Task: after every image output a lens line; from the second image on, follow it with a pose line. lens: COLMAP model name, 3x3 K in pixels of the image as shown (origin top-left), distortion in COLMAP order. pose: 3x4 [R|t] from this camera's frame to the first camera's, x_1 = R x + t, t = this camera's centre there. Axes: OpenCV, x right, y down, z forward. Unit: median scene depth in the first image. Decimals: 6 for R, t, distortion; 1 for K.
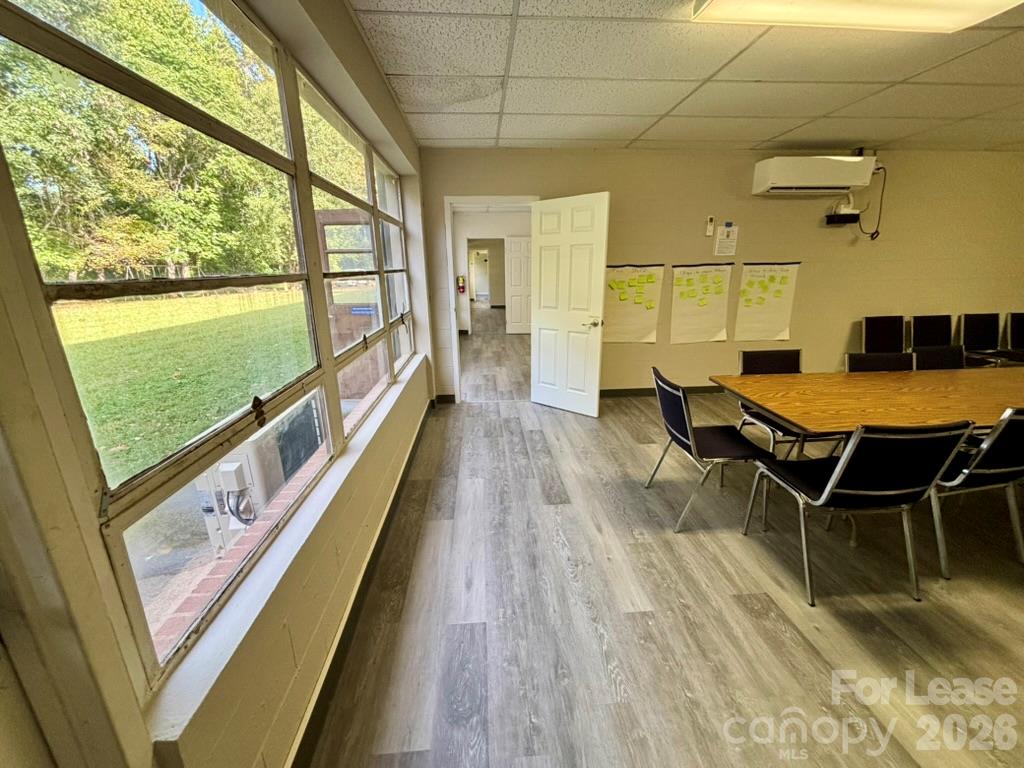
lens RADIAL K [[418.1, 0, 512.0], [0, 418.1, 384.0], [0, 0, 1]] dist [-0.004577, 0.000653]
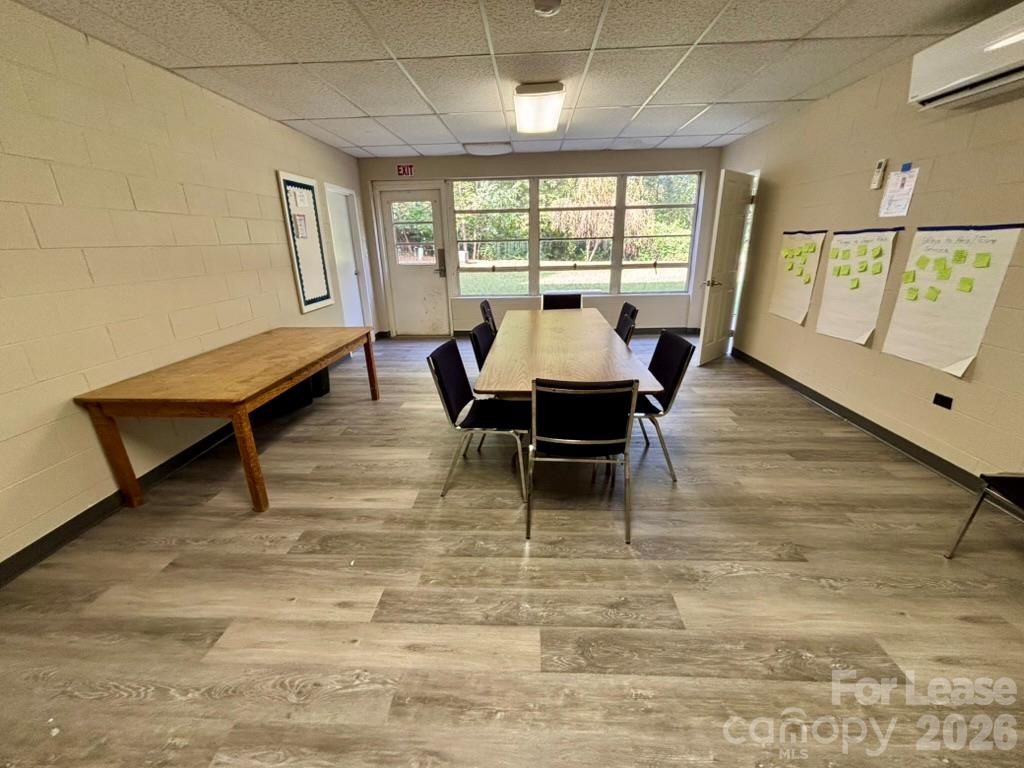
lens RADIAL K [[418.1, 0, 512.0], [0, 418.1, 384.0], [0, 0, 1]] dist [-0.004577, 0.000653]
pose [[-0.124325, 0.339168, -0.932474, 1.257361], [-0.250774, 0.898516, 0.360251, -0.151159], [0.960029, 0.278628, -0.026653, 0.498772]]
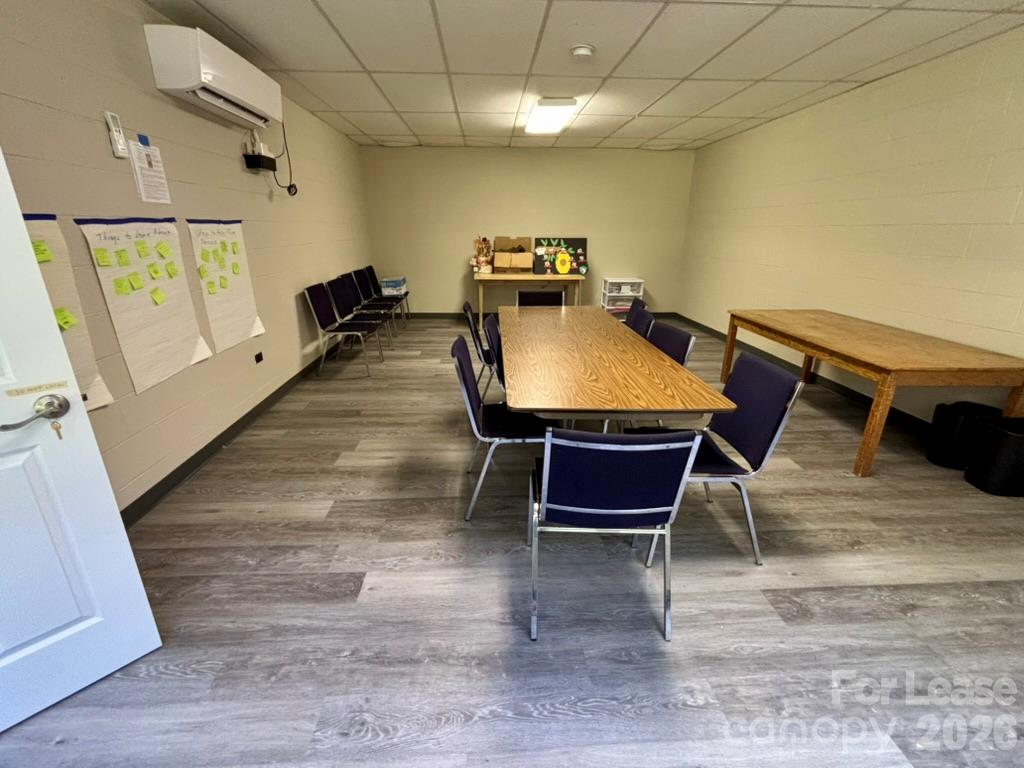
lens RADIAL K [[450.2, 0, 512.0], [0, 450.2, 384.0], [0, 0, 1]] dist [-0.001519, 0.000445]
pose [[0.024549, -0.311644, 0.949882, -0.078538], [0.269123, 0.917151, 0.293951, -0.143502], [-0.962793, 0.248418, 0.106385, 0.558291]]
